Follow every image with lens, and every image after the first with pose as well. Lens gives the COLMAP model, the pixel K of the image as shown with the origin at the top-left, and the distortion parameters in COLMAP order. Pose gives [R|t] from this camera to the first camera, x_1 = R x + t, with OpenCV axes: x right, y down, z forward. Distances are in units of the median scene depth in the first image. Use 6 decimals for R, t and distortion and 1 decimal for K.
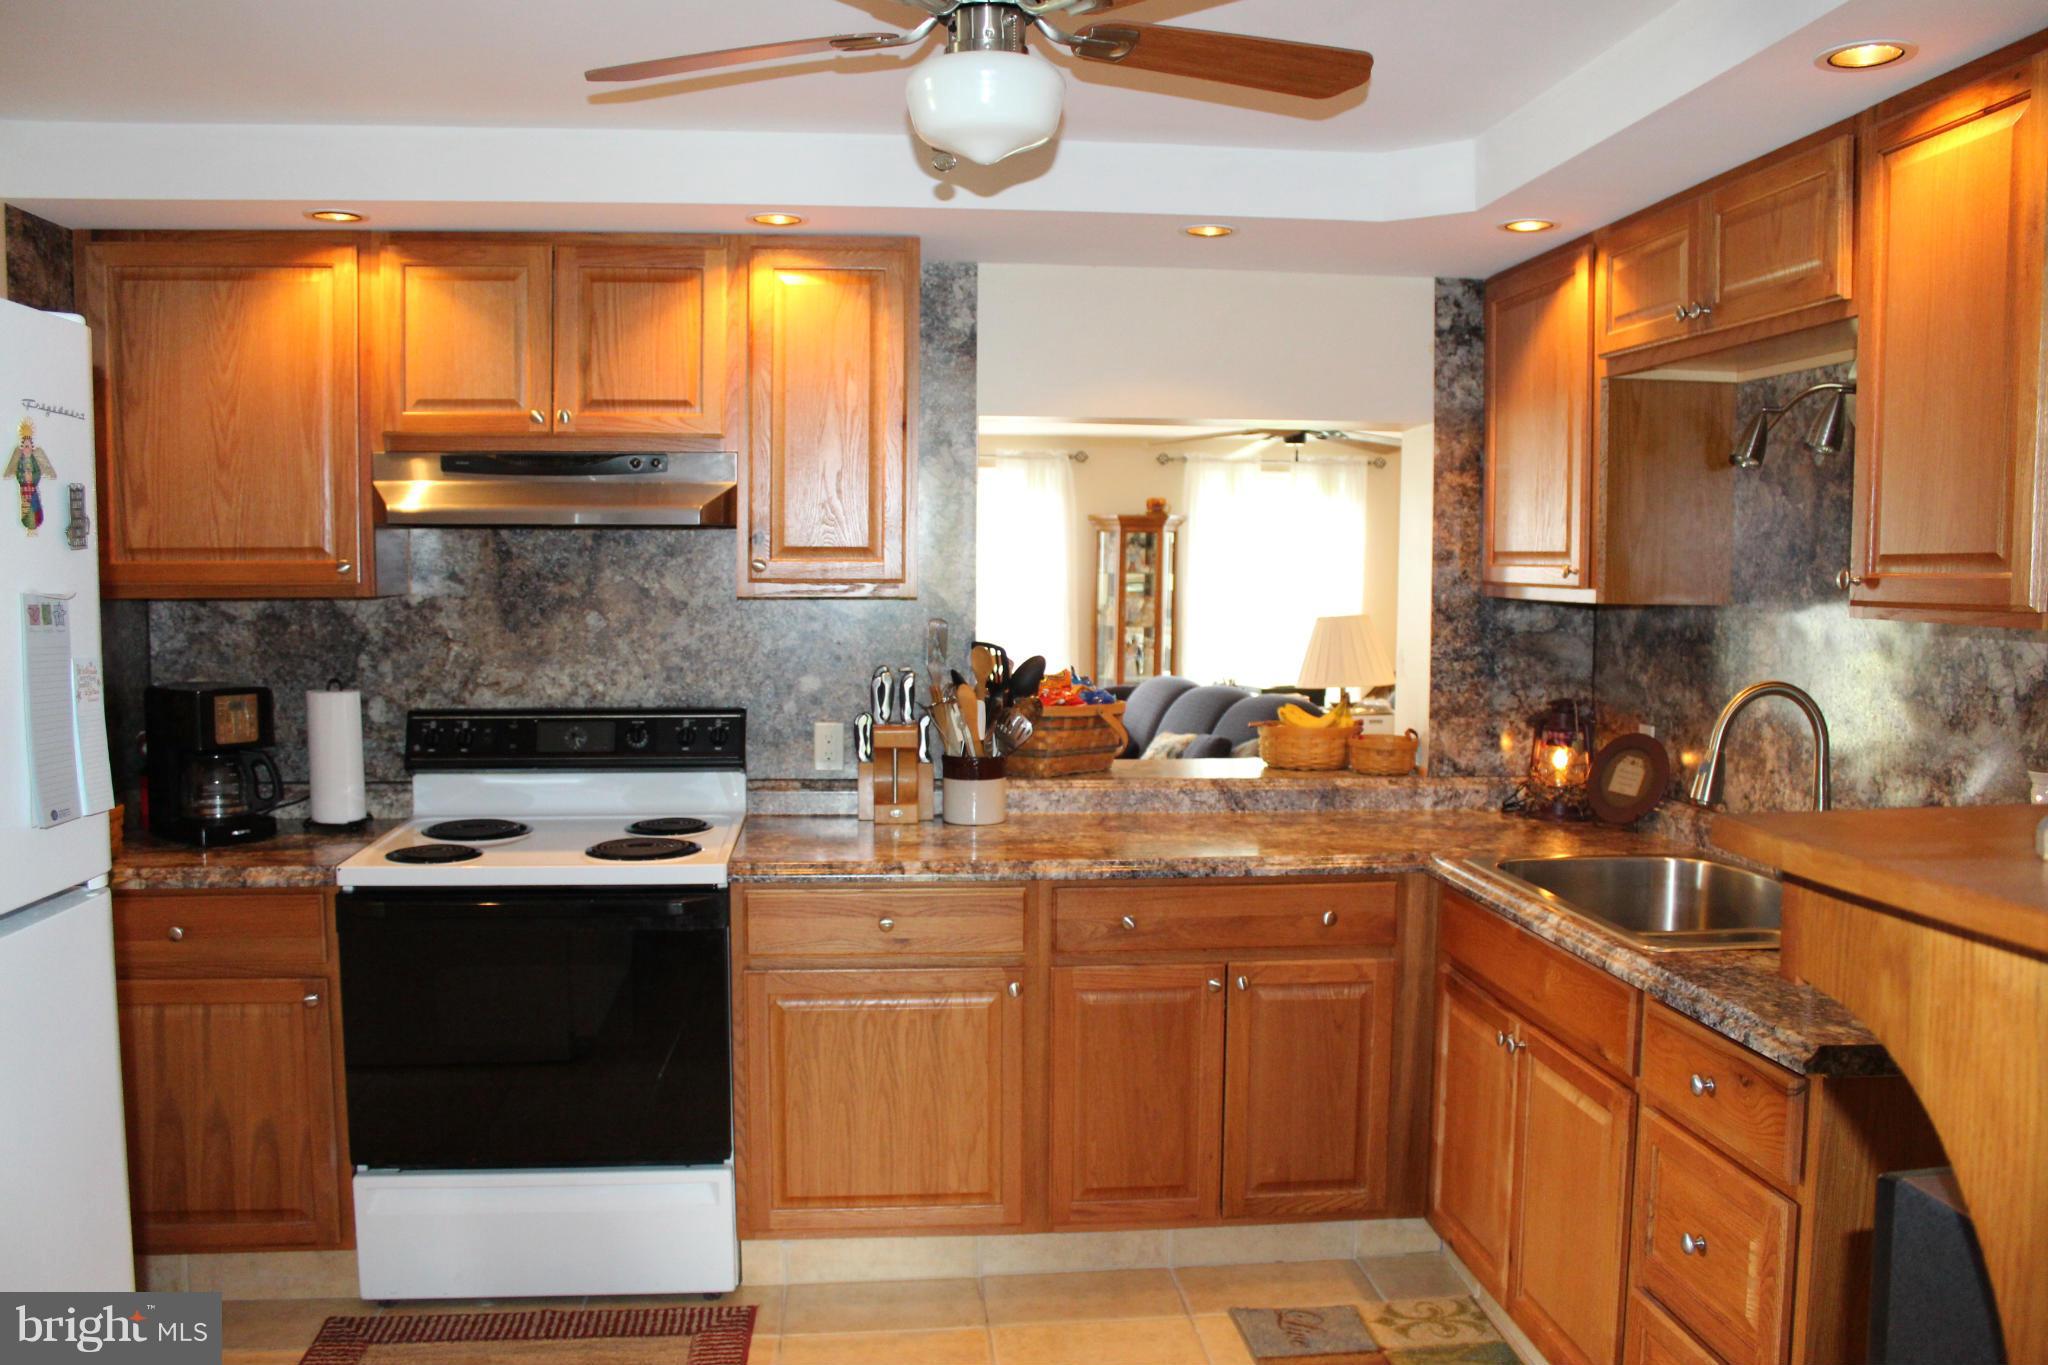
lens RADIAL K [[1694.6, 0, 1024.0], [0, 1694.6, 682.5], [0, 0, 1]] dist [-0.172557, 0.163571]
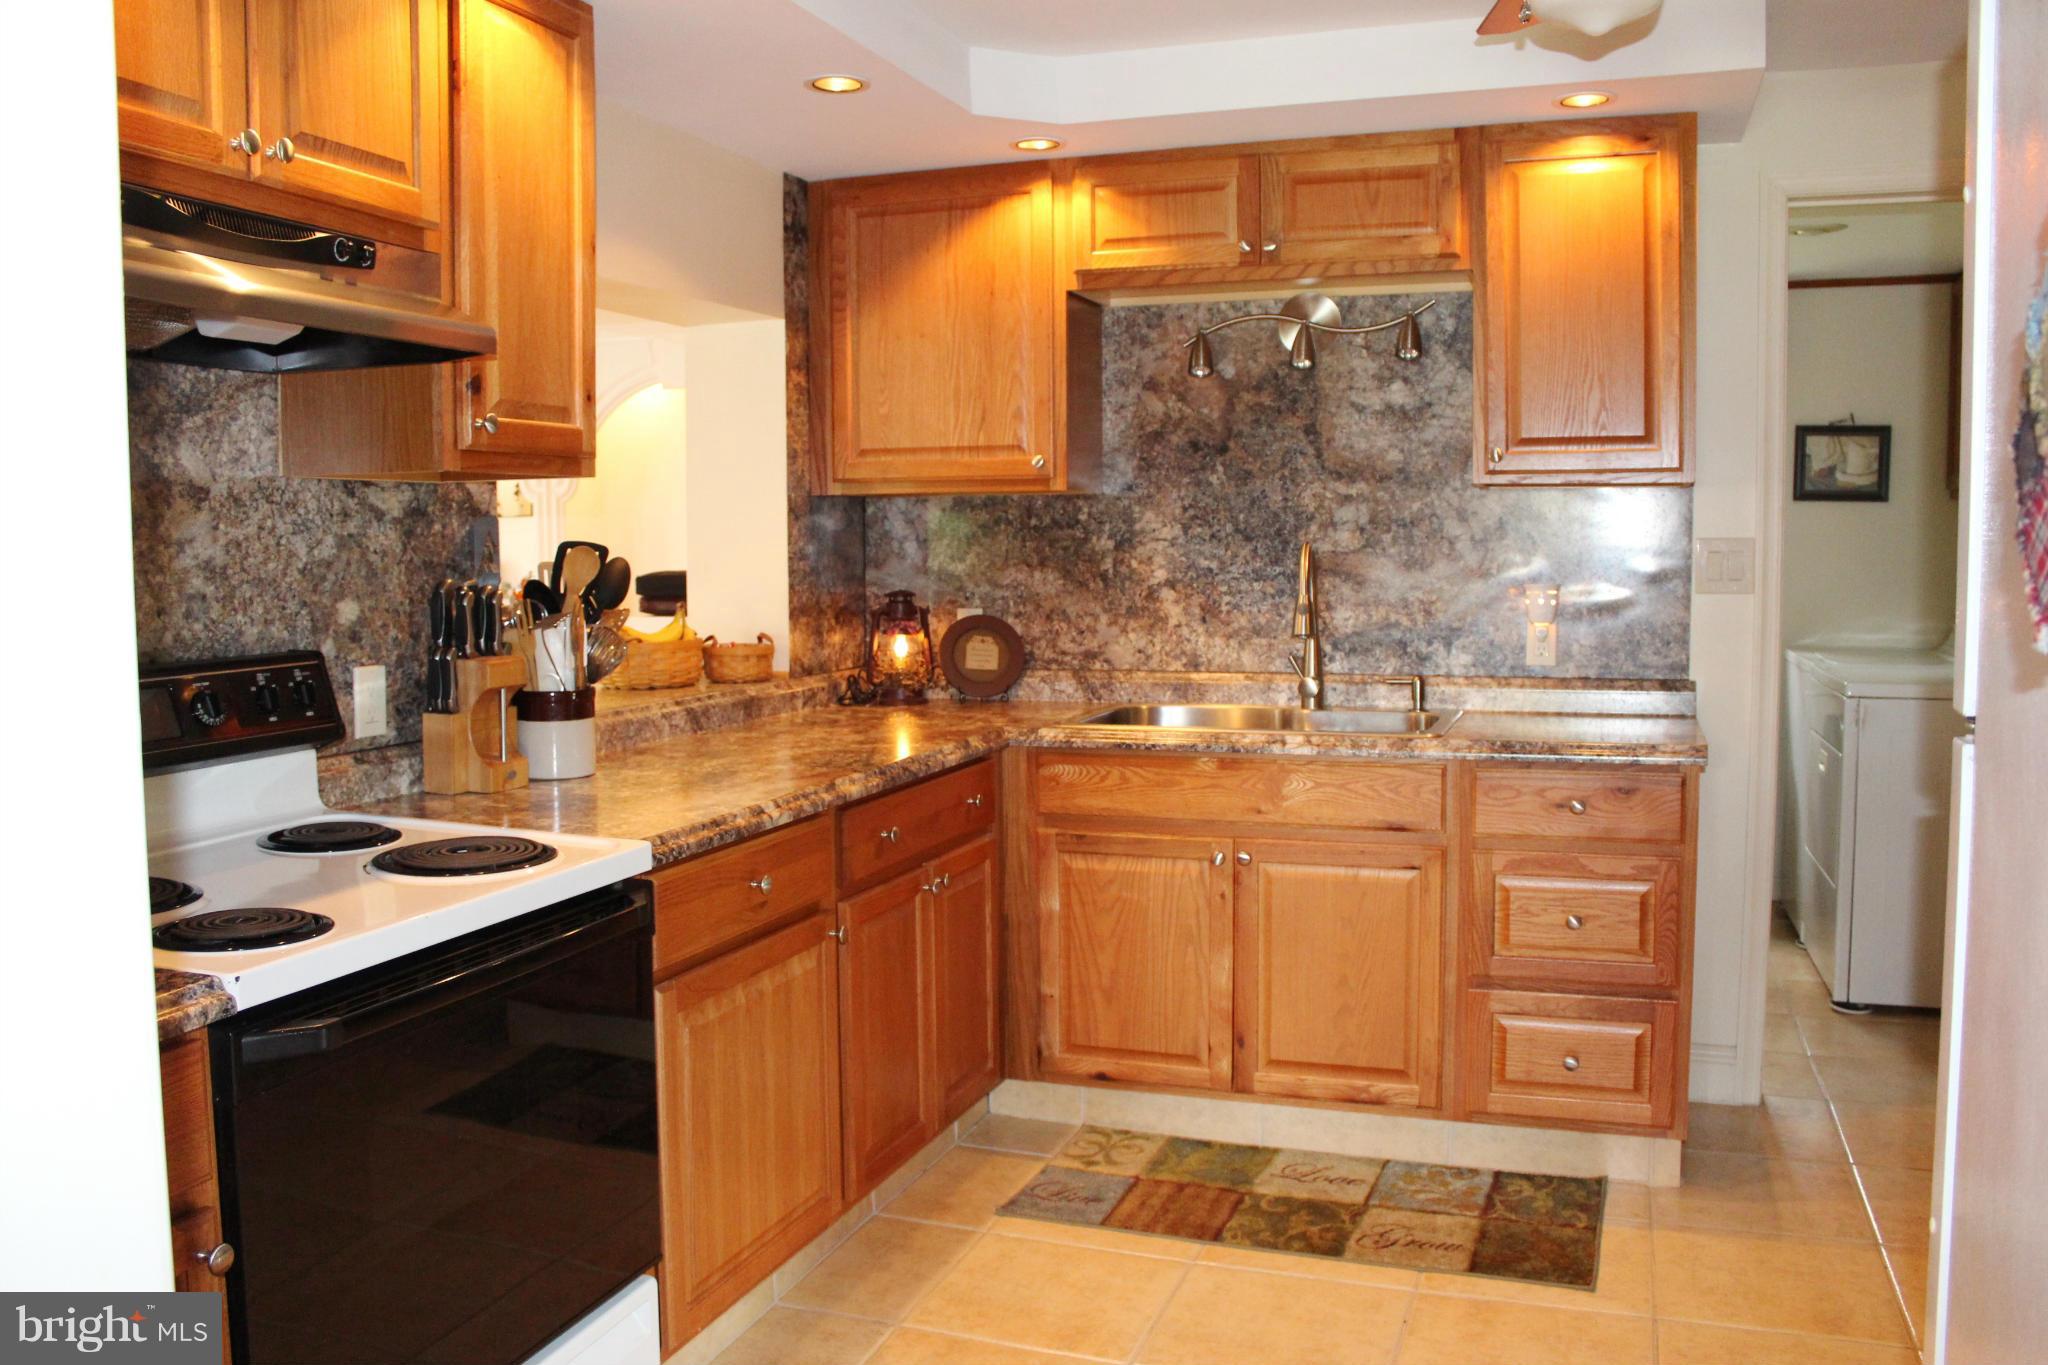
lens RADIAL K [[1694.6, 0, 1024.0], [0, 1694.6, 682.5], [0, 0, 1]] dist [-0.172557, 0.163571]
pose [[0.423036, -0.086230, 0.902001, -0.669712], [0.076254, 0.995318, 0.059388, 0.011160], [-0.902899, 0.043658, 0.427631, 0.508605]]
